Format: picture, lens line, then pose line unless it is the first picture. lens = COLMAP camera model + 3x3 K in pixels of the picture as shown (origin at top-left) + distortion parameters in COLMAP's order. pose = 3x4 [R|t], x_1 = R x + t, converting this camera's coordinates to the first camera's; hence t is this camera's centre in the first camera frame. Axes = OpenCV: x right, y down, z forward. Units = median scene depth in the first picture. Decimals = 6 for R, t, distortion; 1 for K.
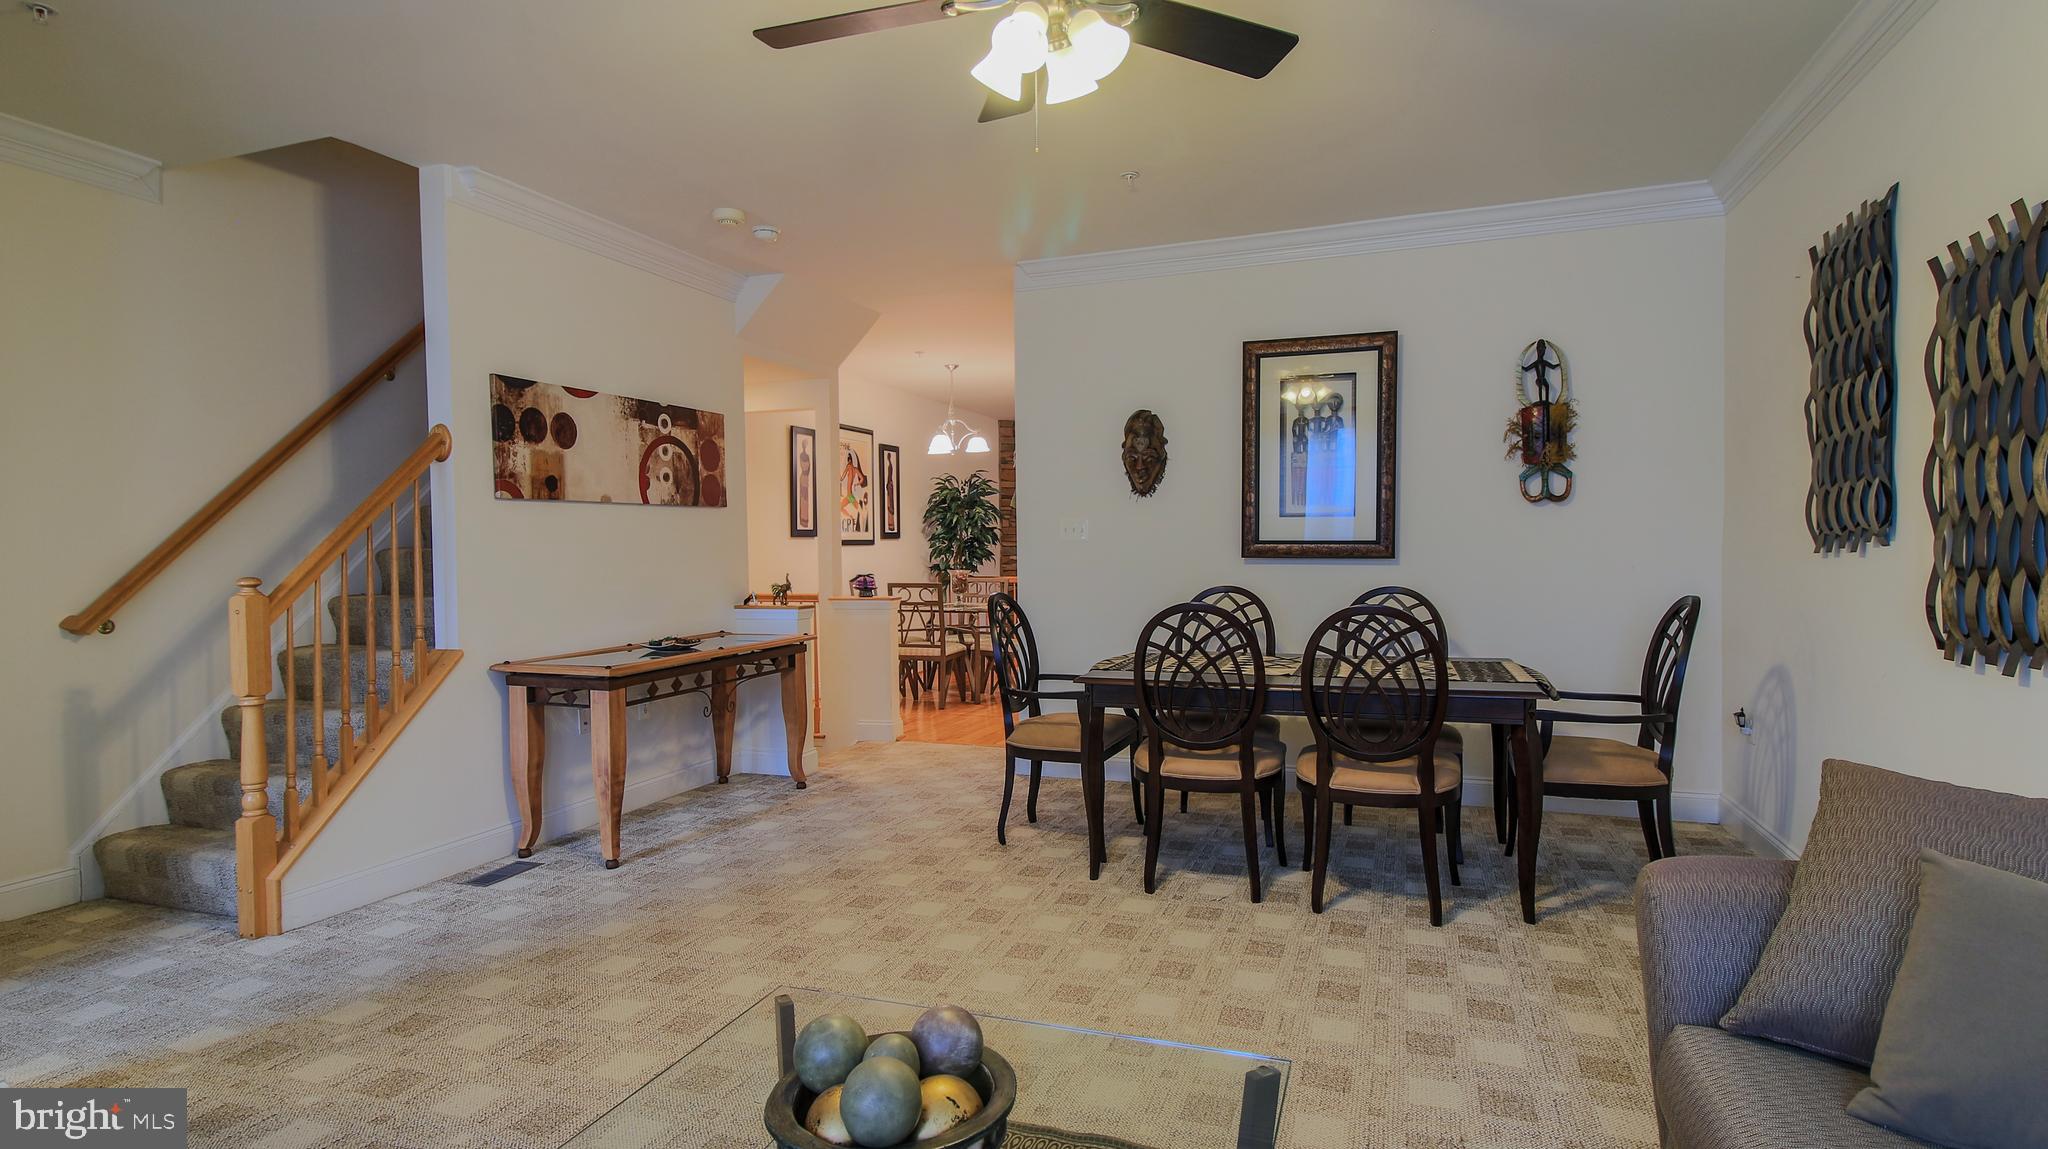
lens RADIAL K [[1043.8, 0, 1020.2], [0, 1043.8, 569.9], [0, 0, 1]] dist [0.025207, -0.014242]
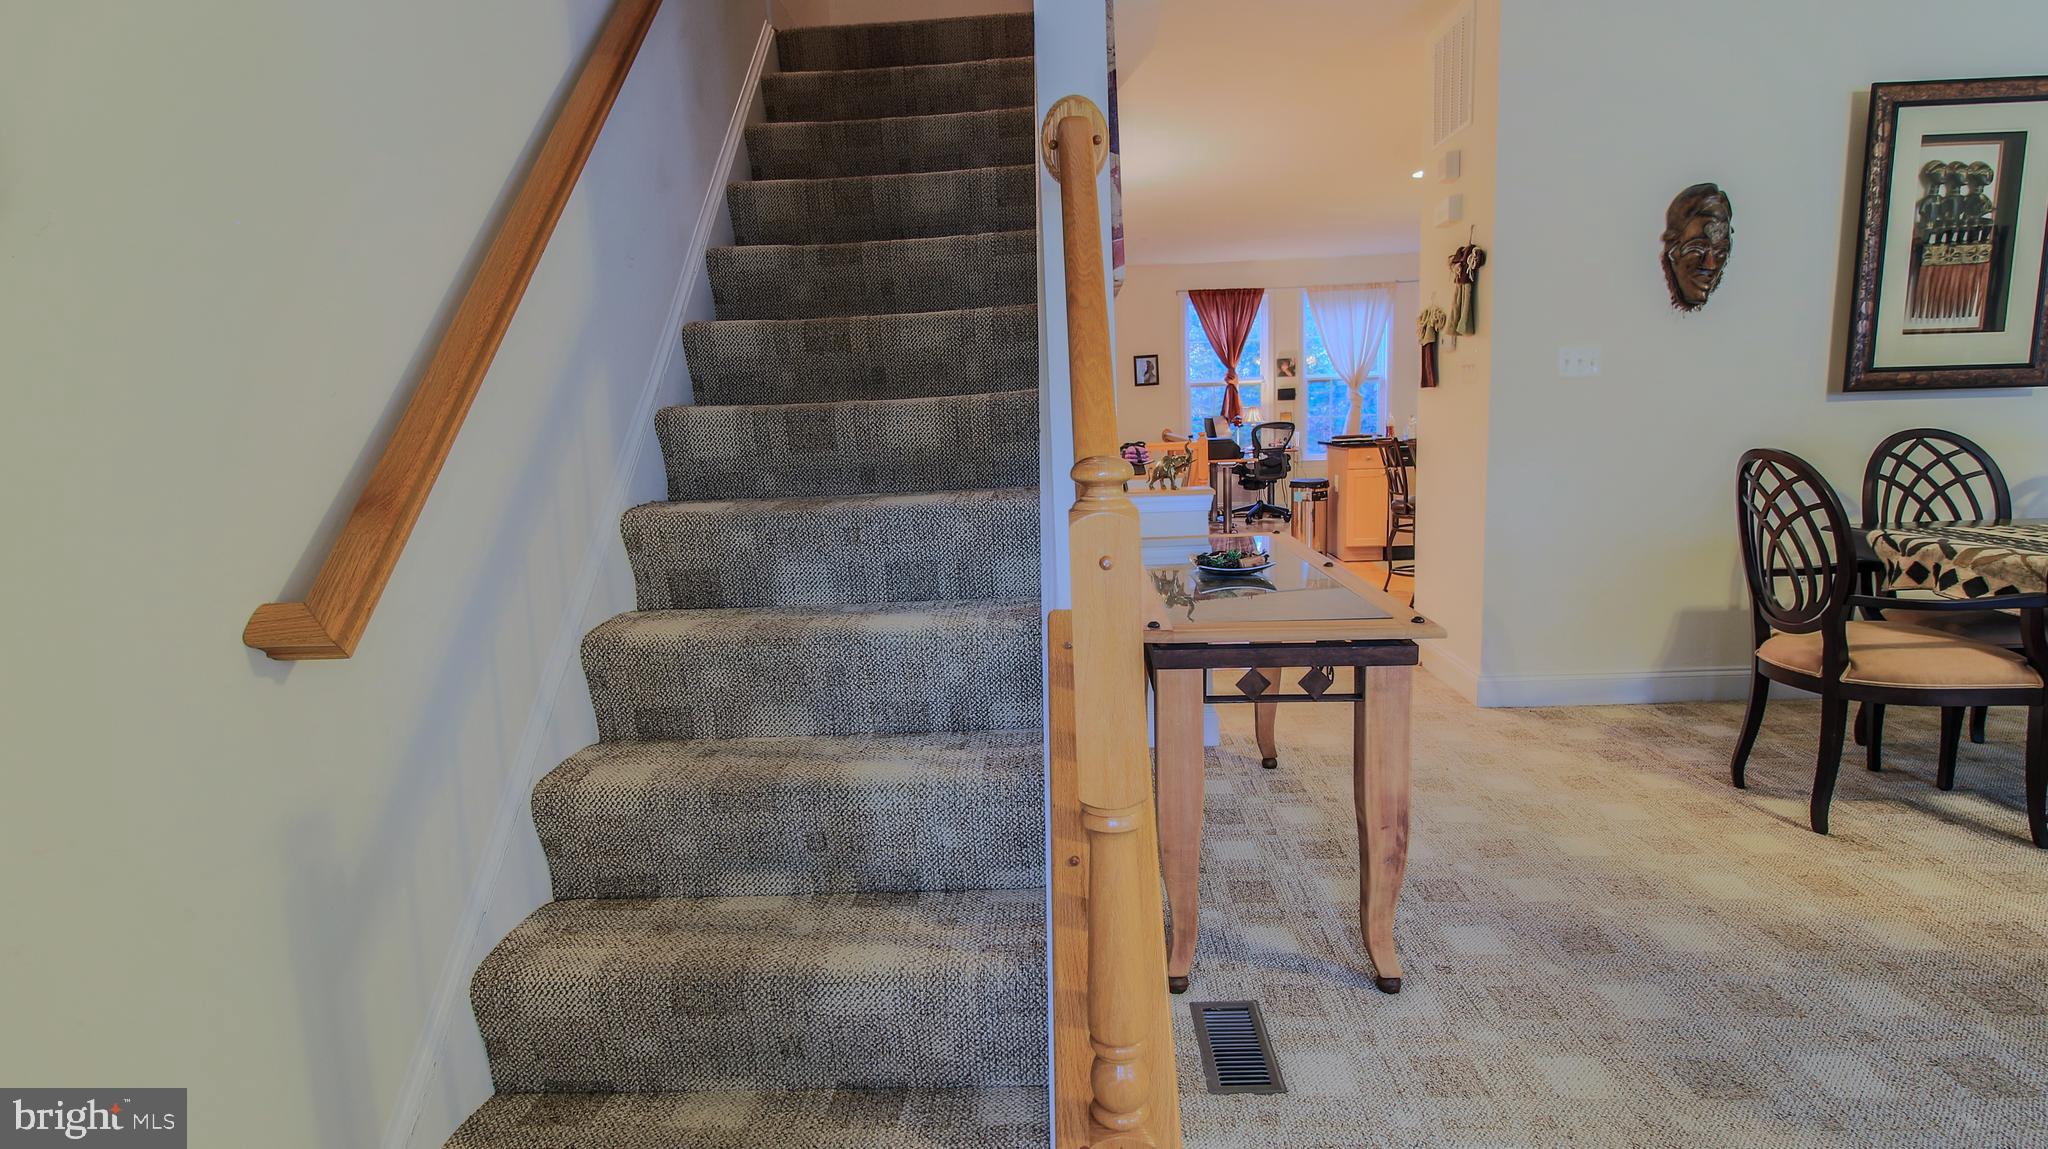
lens RADIAL K [[1043.8, 0, 1020.2], [0, 1043.8, 569.9], [0, 0, 1]] dist [0.025207, -0.014242]
pose [[0.953620, -0.070479, 0.292647, -0.323455], [0.035542, 0.991766, 0.123034, 0.000220], [-0.298908, -0.106926, 0.948272, 0.261707]]
